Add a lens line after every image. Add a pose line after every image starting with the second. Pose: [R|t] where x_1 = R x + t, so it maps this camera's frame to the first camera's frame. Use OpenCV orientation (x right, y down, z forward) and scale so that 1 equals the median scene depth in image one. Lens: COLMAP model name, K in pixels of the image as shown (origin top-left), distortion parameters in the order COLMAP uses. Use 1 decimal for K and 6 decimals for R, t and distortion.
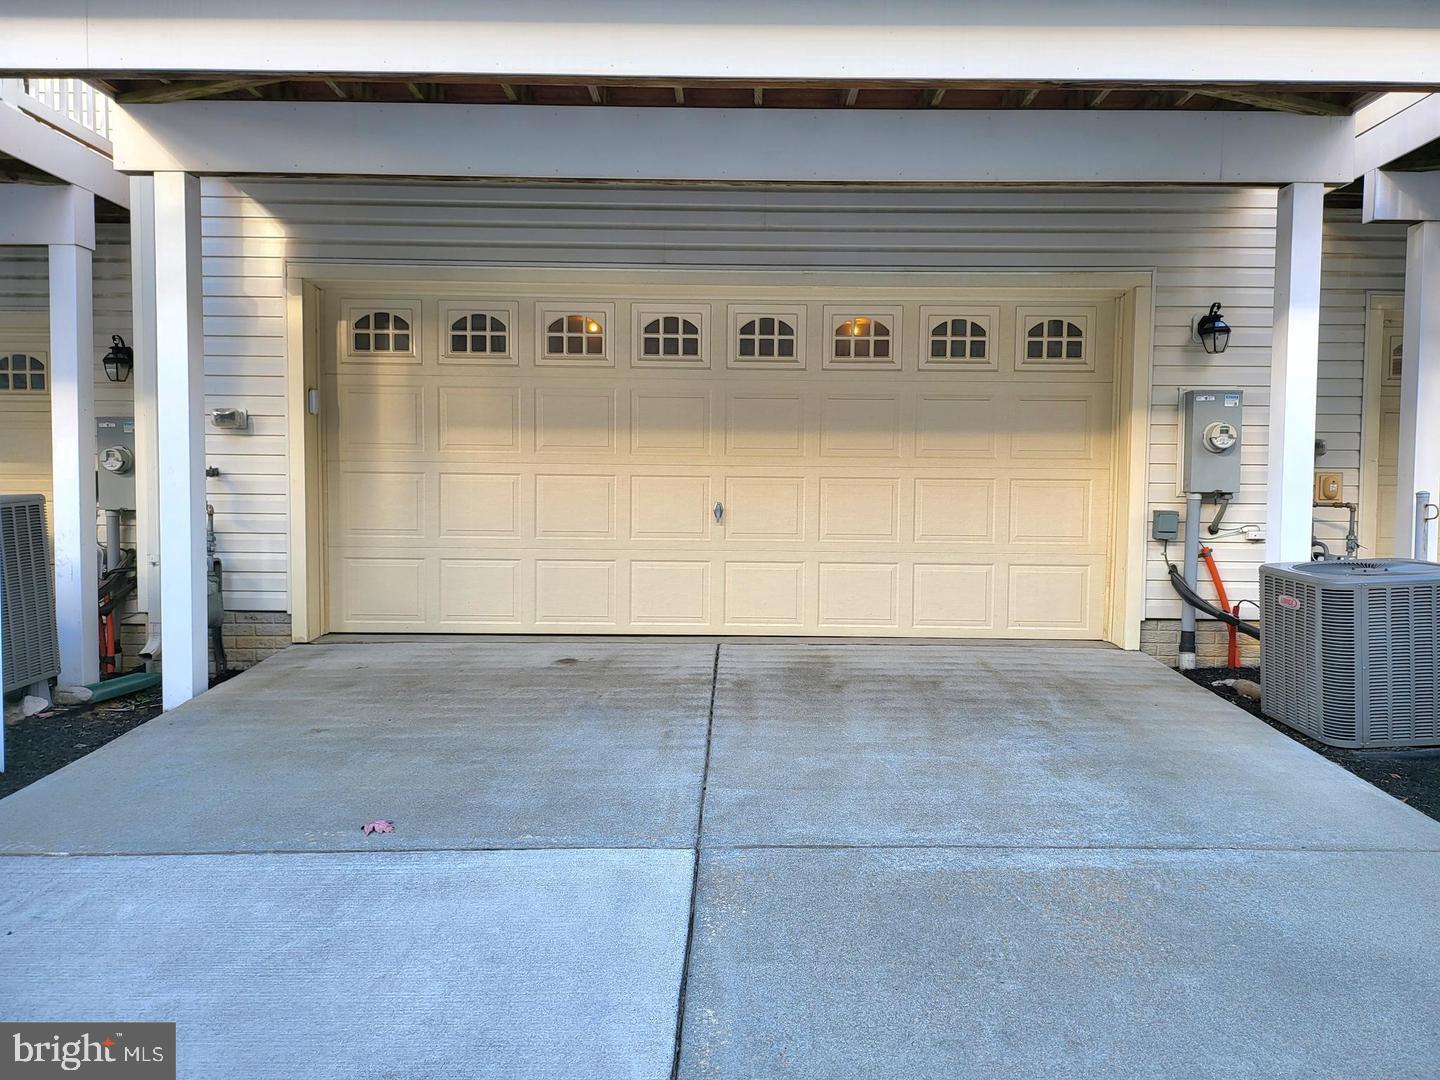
lens RADIAL K [[1017.5, 0, 722.9], [0, 1017.5, 540.7], [0, 0, 1]] dist [0.045676, -0.002255]
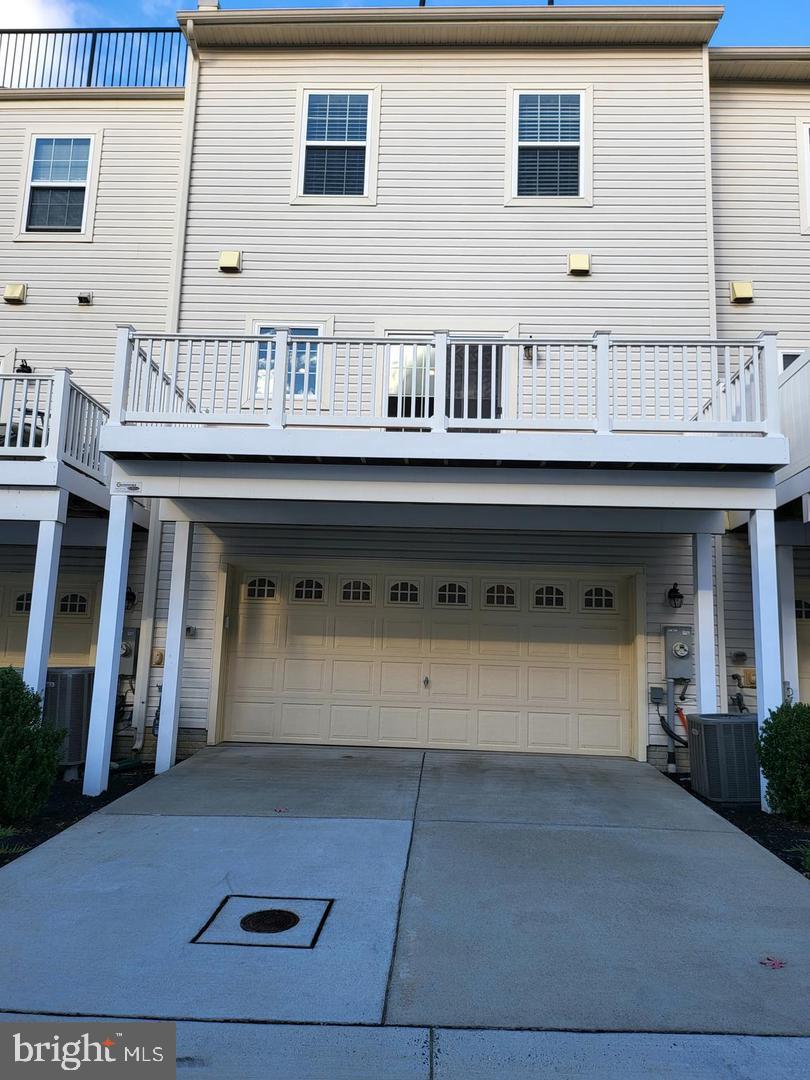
lens RADIAL K [[763.2, 0, 414.9], [0, 763.2, 544.0], [0, 0, 1]] dist [0.045676, -0.002255]
pose [[0.999516, 0.018577, -0.024937, 0.005715], [-0.023417, 0.977300, -0.210564, 0.022336], [0.020459, 0.211046, 0.977262, -0.491172]]
